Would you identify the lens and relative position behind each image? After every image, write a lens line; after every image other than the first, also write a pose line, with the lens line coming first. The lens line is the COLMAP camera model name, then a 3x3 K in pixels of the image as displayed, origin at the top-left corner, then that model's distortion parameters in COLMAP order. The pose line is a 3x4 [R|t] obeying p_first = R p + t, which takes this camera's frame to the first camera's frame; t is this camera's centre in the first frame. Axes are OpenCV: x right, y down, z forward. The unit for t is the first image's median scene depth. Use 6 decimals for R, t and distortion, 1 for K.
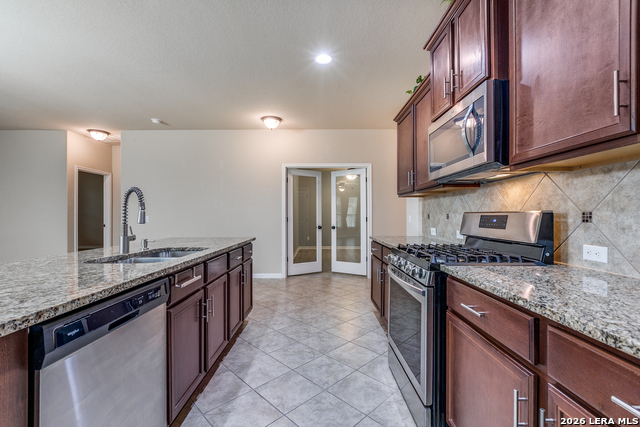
lens RADIAL K [[277.5, 0, 320.0], [0, 277.5, 213.5], [0, 0, 1]] dist [0.001507, 0.000161]
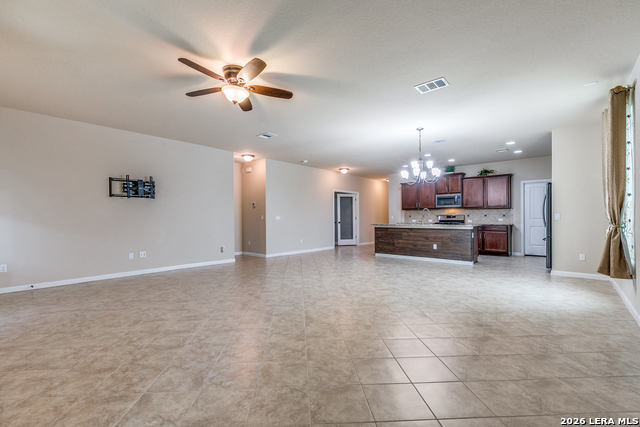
lens RADIAL K [[288.0, 0, 317.4], [0, 288.0, 220.0], [0, 0, 1]] dist [0.000997, -0.000182]
pose [[0.668481, -0.002530, 0.743725, -4.353785], [-0.006380, 0.999938, 0.009136, 0.046750], [-0.743702, -0.010852, 0.668423, -0.650605]]
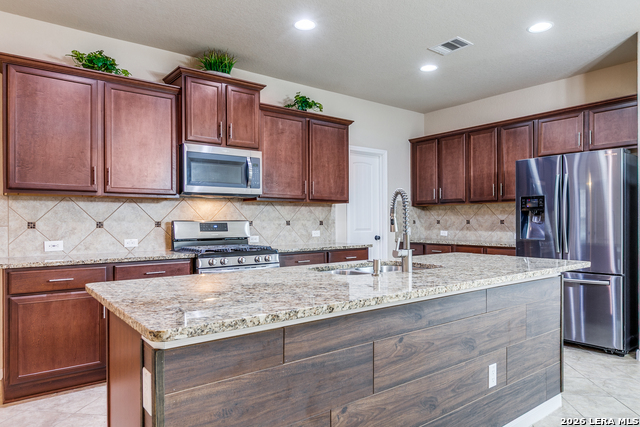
lens RADIAL K [[418.3, 0, 312.7], [0, 418.3, 220.6], [0, 0, 1]] dist [0.001257, -0.000248]
pose [[-0.602603, 0.007246, 0.798008, -1.347968], [-0.000782, 0.999953, -0.009671, 0.012894], [-0.798041, -0.006452, -0.602569, 1.635975]]
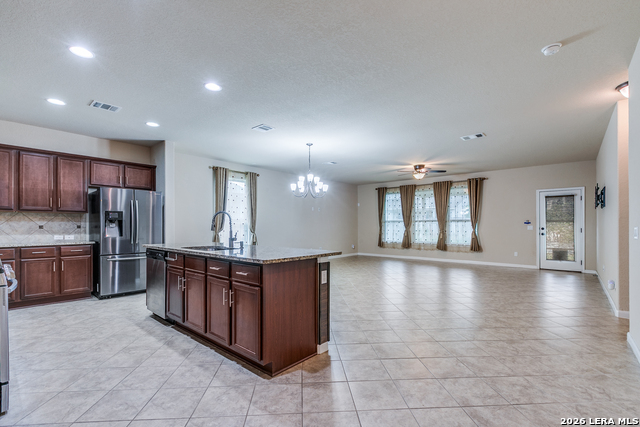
lens RADIAL K [[288.0, 0, 317.4], [0, 288.0, 220.0], [0, 0, 1]] dist [0.000997, -0.000182]
pose [[-0.662658, -0.006692, -0.748893, 0.290461], [0.012265, 0.999729, -0.019786, 0.011241], [0.748822, -0.022297, -0.662396, 2.309598]]
